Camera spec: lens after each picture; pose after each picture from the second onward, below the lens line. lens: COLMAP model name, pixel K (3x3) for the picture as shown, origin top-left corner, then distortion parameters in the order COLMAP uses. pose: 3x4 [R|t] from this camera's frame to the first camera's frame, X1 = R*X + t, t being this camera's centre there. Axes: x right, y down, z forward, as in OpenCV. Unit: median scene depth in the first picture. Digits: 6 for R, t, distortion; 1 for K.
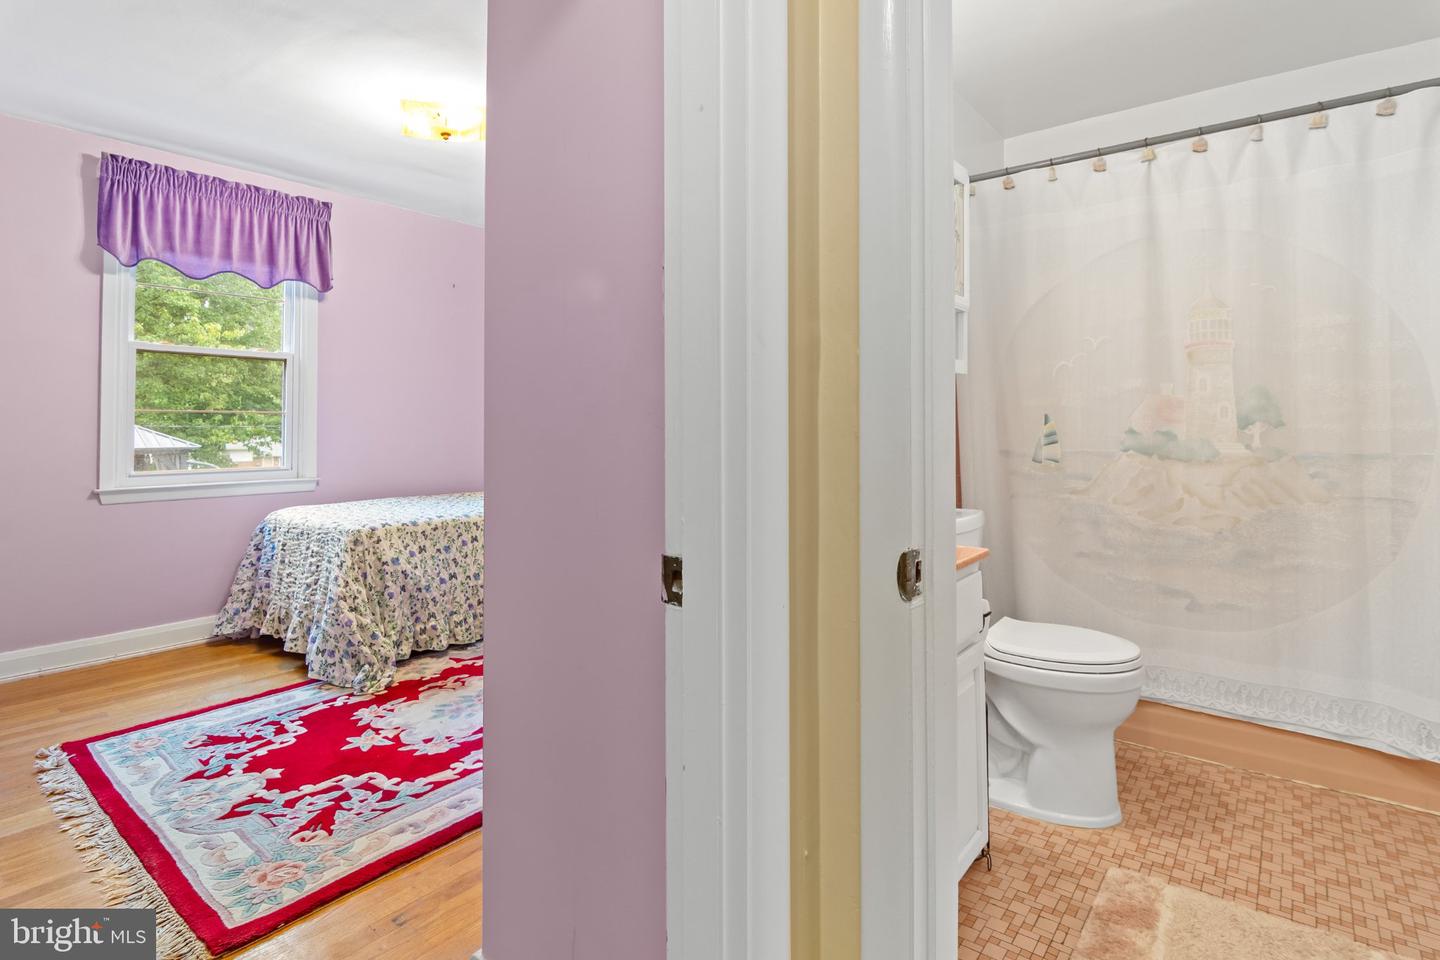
lens RADIAL K [[719.9, 0, 731.9], [0, 719.9, 411.7], [0, 0, 1]] dist [-0.013055, -0.003001]
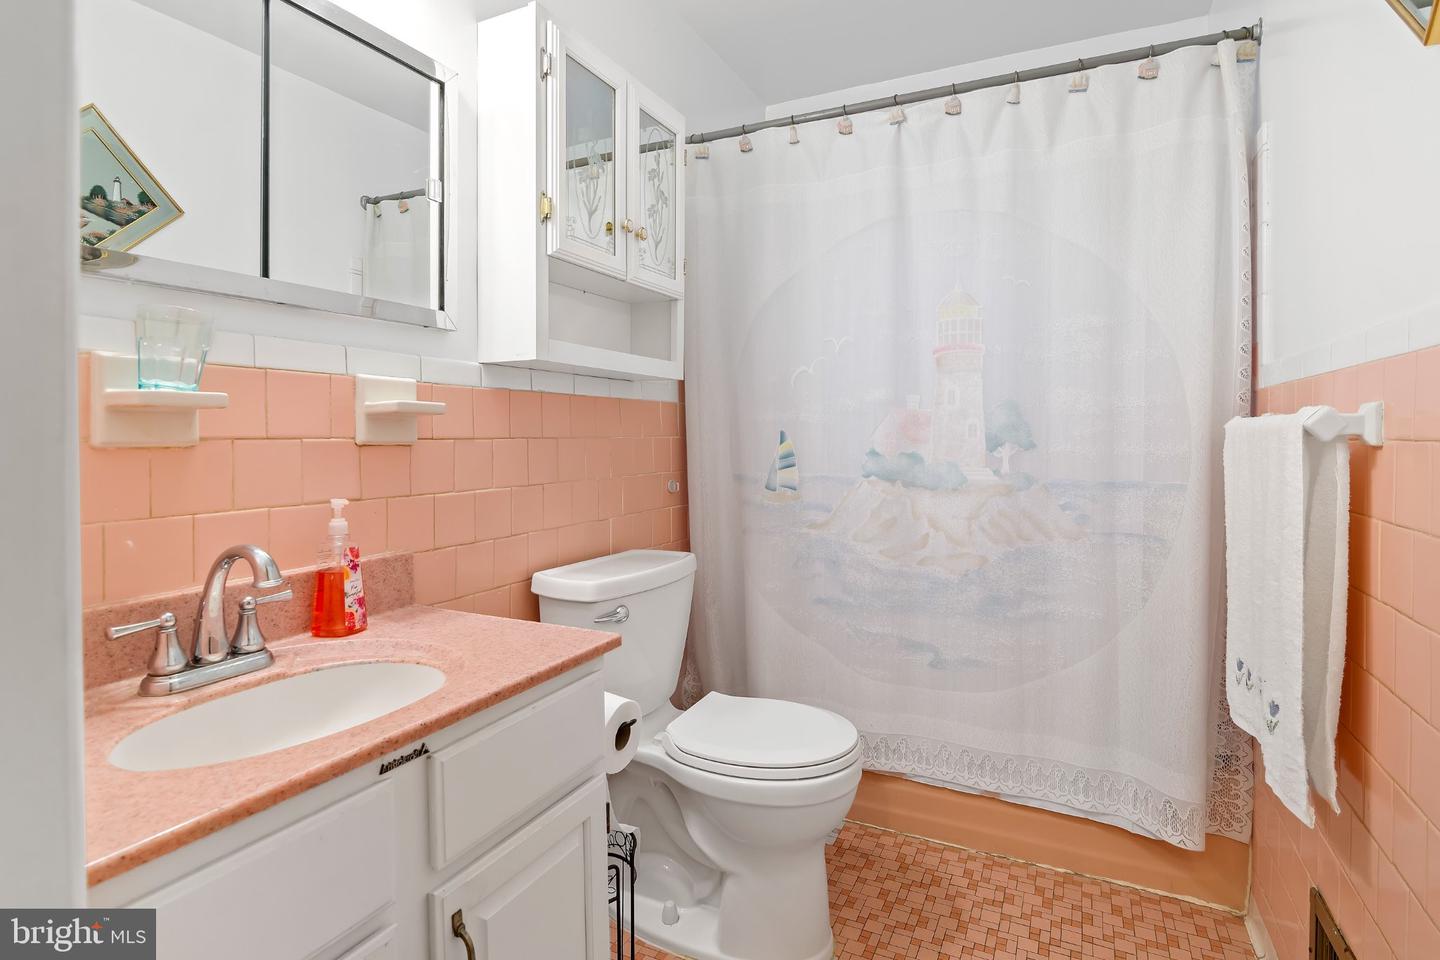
lens RADIAL K [[719.9, 0, 738.5], [0, 719.9, 440.6], [0, 0, 1]] dist [-0.013055, -0.003001]
pose [[0.976187, 0.002454, 0.216917, 0.241712], [-0.008185, 0.999641, 0.025530, -0.007024], [-0.216776, -0.026697, 0.975856, 0.242730]]
